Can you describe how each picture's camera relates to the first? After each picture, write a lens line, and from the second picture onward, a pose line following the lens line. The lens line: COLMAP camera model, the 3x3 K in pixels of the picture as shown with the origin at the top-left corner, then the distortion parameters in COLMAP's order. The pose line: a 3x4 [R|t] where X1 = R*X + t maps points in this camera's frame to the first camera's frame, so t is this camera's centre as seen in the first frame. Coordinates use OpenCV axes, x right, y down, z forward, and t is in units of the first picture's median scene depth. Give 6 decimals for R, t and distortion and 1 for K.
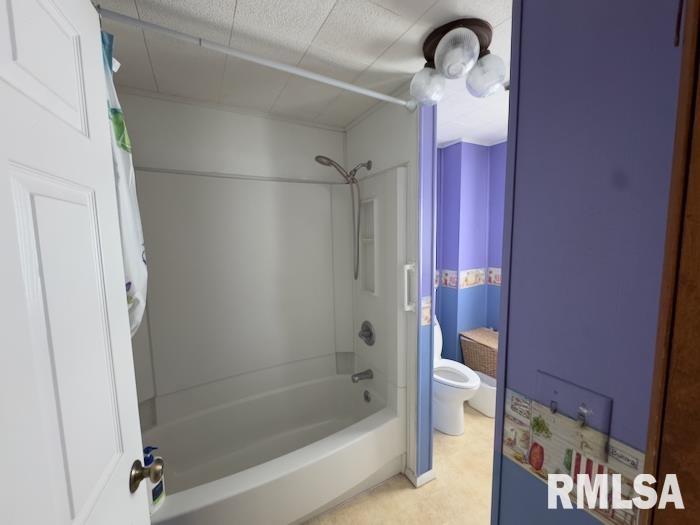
lens RADIAL K [[278.7, 0, 349.4], [0, 278.7, 262.0], [0, 0, 1]] dist [-0.002898, 0.001118]
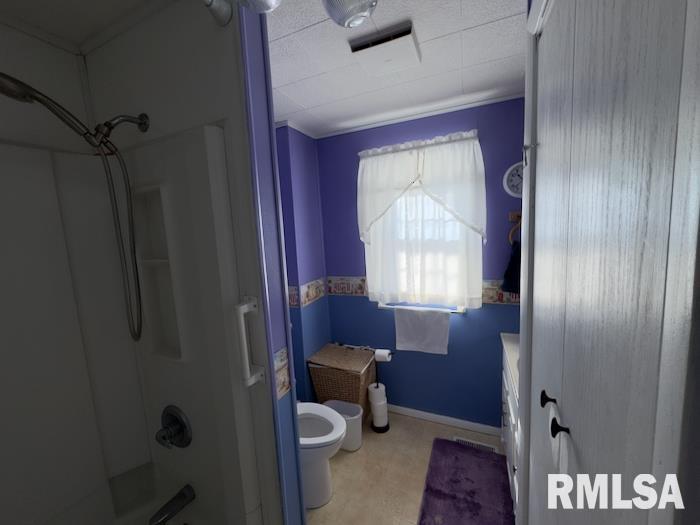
lens RADIAL K [[278.7, 0, 349.5], [0, 278.7, 262.6], [0, 0, 1]] dist [-0.002898, 0.001118]
pose [[0.800207, -0.090921, 0.592792, 0.043538], [0.096785, 0.995063, 0.021971, -0.052069], [-0.591863, 0.039792, 0.805056, 0.331142]]
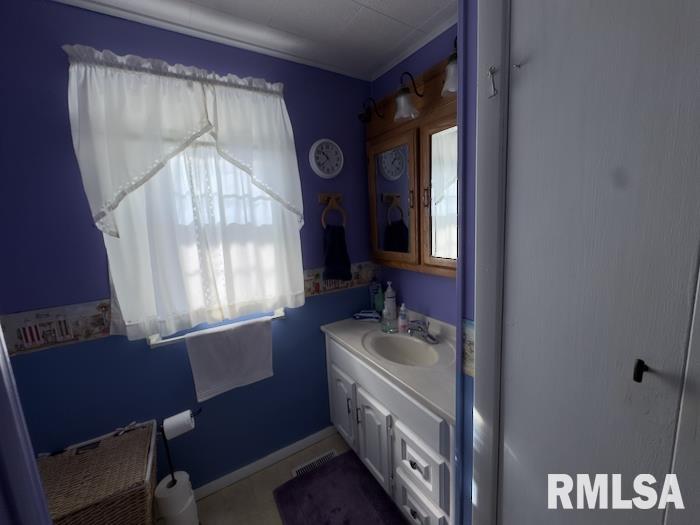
lens RADIAL K [[278.7, 0, 350.0], [0, 278.7, 262.4], [0, 0, 1]] dist [-0.002898, 0.001118]
pose [[-0.030494, -0.129873, 0.991062, 0.170247], [0.158823, 0.978296, 0.133087, -0.037341], [-0.986836, 0.161461, -0.009206, 0.714412]]
